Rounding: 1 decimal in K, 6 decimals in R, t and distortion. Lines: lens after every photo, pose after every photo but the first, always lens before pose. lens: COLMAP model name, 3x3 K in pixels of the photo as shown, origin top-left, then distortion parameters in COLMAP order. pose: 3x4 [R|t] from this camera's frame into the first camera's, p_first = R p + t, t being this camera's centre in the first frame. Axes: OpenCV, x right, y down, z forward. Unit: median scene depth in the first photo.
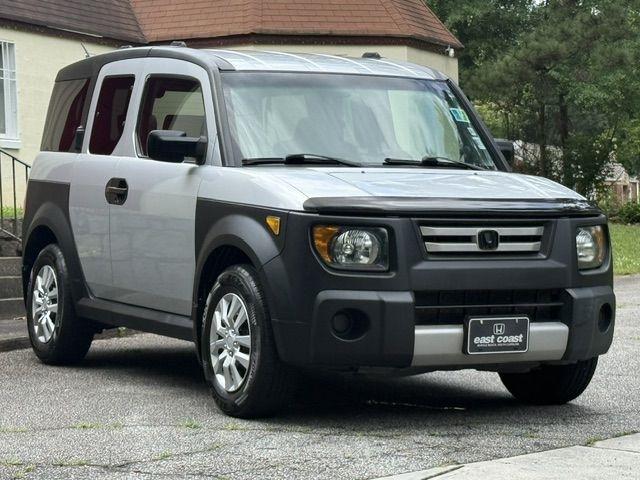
lens RADIAL K [[1826.1, 0, 321.8], [0, 1826.1, 235.4], [0, 0, 1]] dist [0.042162, 0.000000]
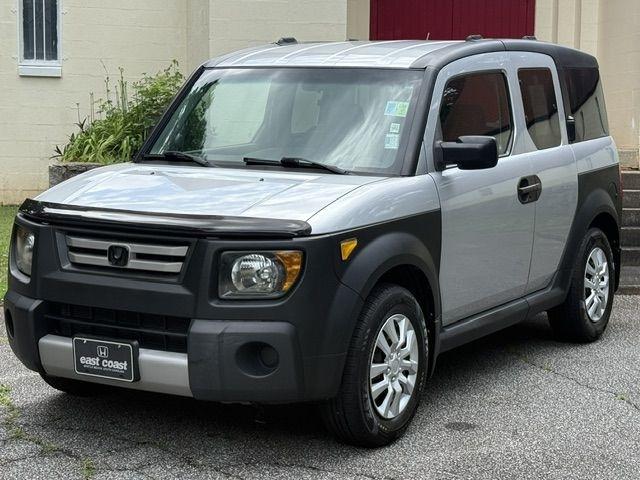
lens RADIAL K [[1241.5, 0, 315.5], [0, 1241.5, 240.6], [0, 0, 1]] dist [0.144765, 0.000000]
pose [[0.518944, 0.095227, -0.849487, 0.668353], [-0.027968, 0.995135, 0.094468, -0.066576], [0.854350, -0.025265, 0.519083, 0.739132]]
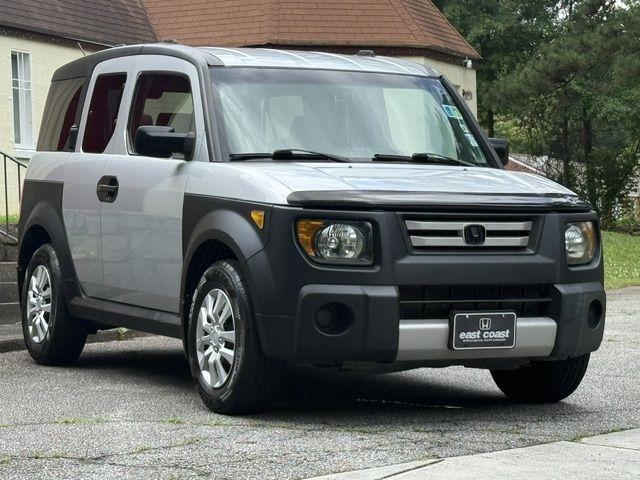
lens RADIAL K [[1826.1, 0, 320.5], [0, 1826.1, 240.1], [0, 0, 1]] dist [0.042162, 0.000000]
pose [[0.999870, 0.000819, -0.016110, 0.023027], [-0.000932, 0.999975, -0.007014, 0.012313], [0.016104, 0.007028, 0.999846, 0.008875]]
